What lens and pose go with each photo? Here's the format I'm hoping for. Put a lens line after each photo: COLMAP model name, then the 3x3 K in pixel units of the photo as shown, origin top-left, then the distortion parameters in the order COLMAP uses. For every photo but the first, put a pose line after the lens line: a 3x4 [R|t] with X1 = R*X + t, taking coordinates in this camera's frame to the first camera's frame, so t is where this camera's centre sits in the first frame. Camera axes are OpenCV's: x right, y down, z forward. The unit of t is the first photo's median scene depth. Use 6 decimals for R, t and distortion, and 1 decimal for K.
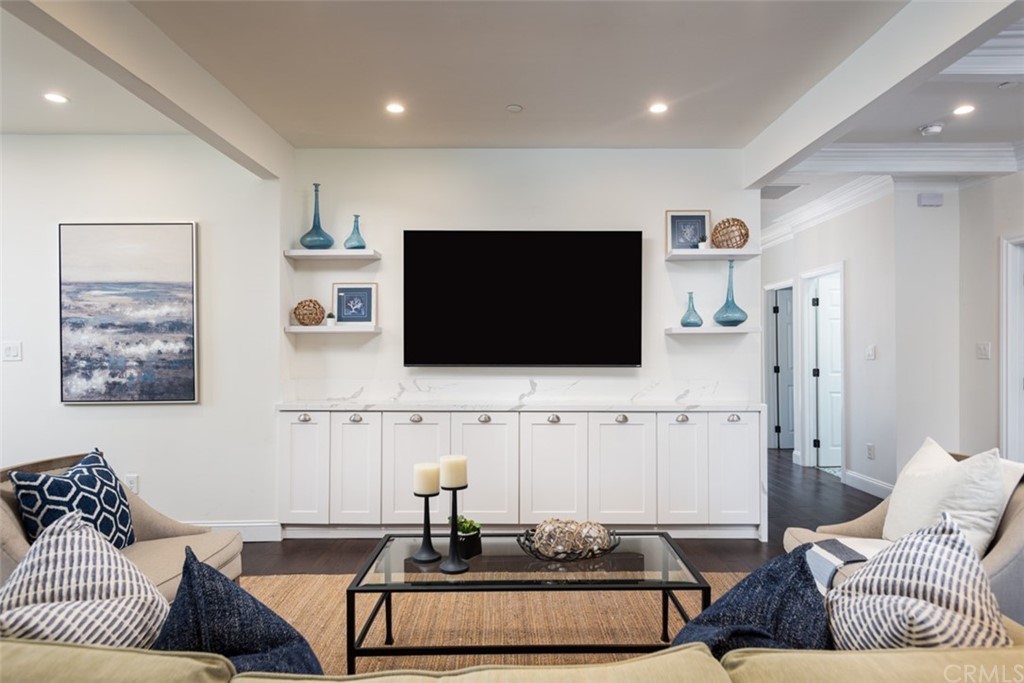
lens RADIAL K [[587.4, 0, 491.8], [0, 587.4, 353.2], [0, 0, 1]] dist [0.011075, -0.000626]
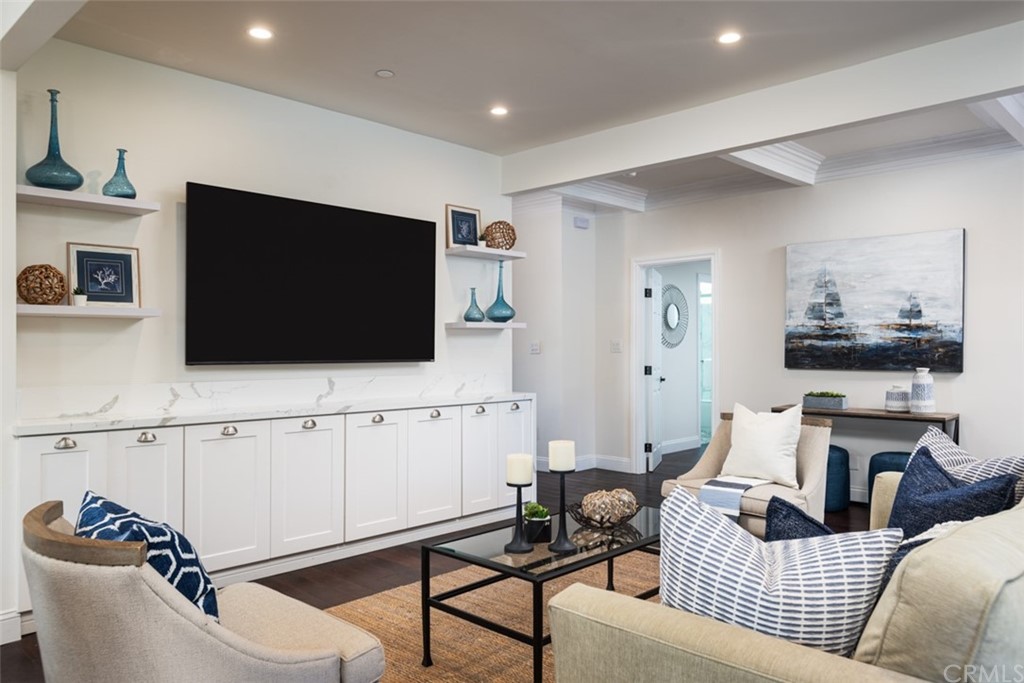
lens RADIAL K [[741.2, 0, 502.7], [0, 741.2, 349.4], [0, 0, 1]] dist [0.016750, -0.024910]
pose [[0.685704, -0.001982, 0.727878, -0.562756], [-0.000752, 0.999994, 0.003432, -0.000482], [-0.727880, -0.002901, 0.685698, 0.066595]]
